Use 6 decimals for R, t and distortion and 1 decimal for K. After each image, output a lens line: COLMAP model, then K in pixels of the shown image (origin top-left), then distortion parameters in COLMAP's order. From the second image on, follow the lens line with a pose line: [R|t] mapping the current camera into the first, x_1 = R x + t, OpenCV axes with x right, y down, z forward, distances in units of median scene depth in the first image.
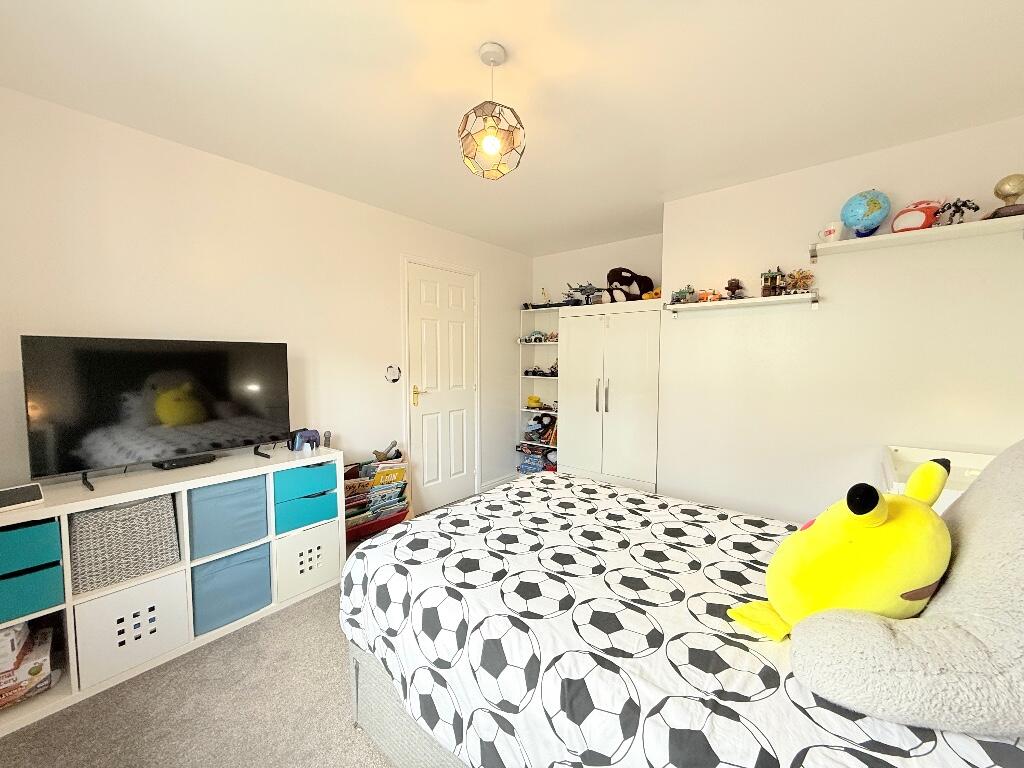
lens RADIAL K [[407.5, 0, 511.3], [0, 407.5, 385.0], [0, 0, 1]] dist [-0.001904, -0.000091]
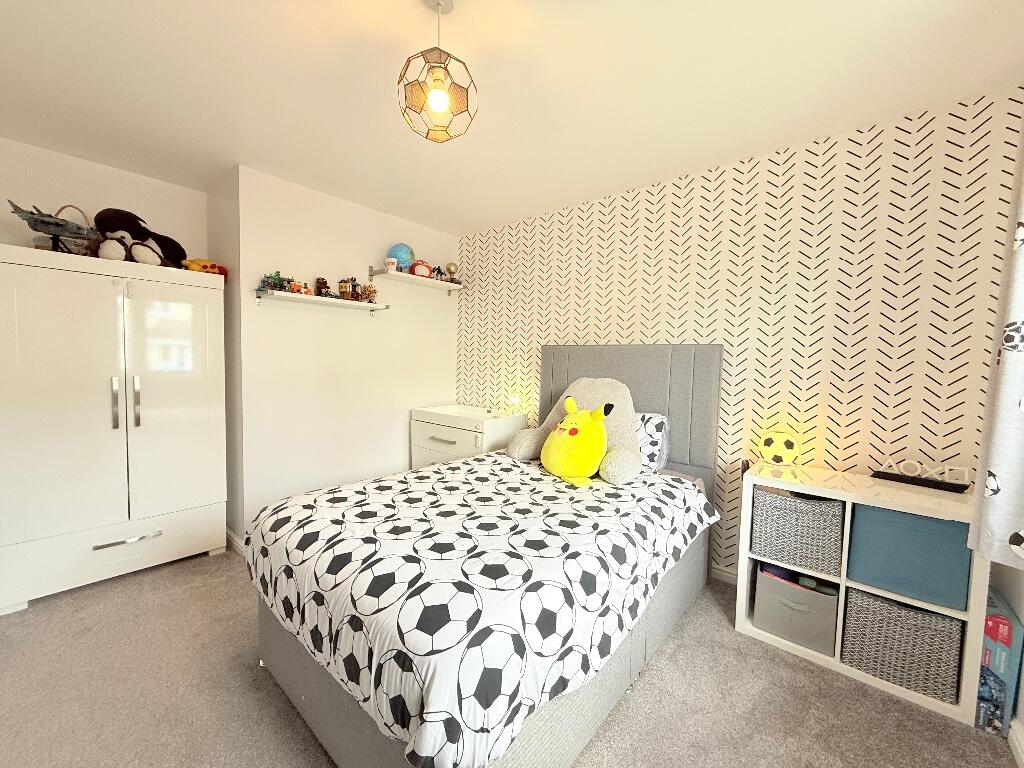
lens RADIAL K [[407.5, 0, 511.3], [0, 407.5, 385.0], [0, 0, 1]] dist [-0.001904, -0.000091]
pose [[0.040488, -0.051933, 0.997830, -0.687192], [0.039863, 0.997937, 0.050321, -0.015425], [-0.998385, 0.037739, 0.042474, 0.609972]]
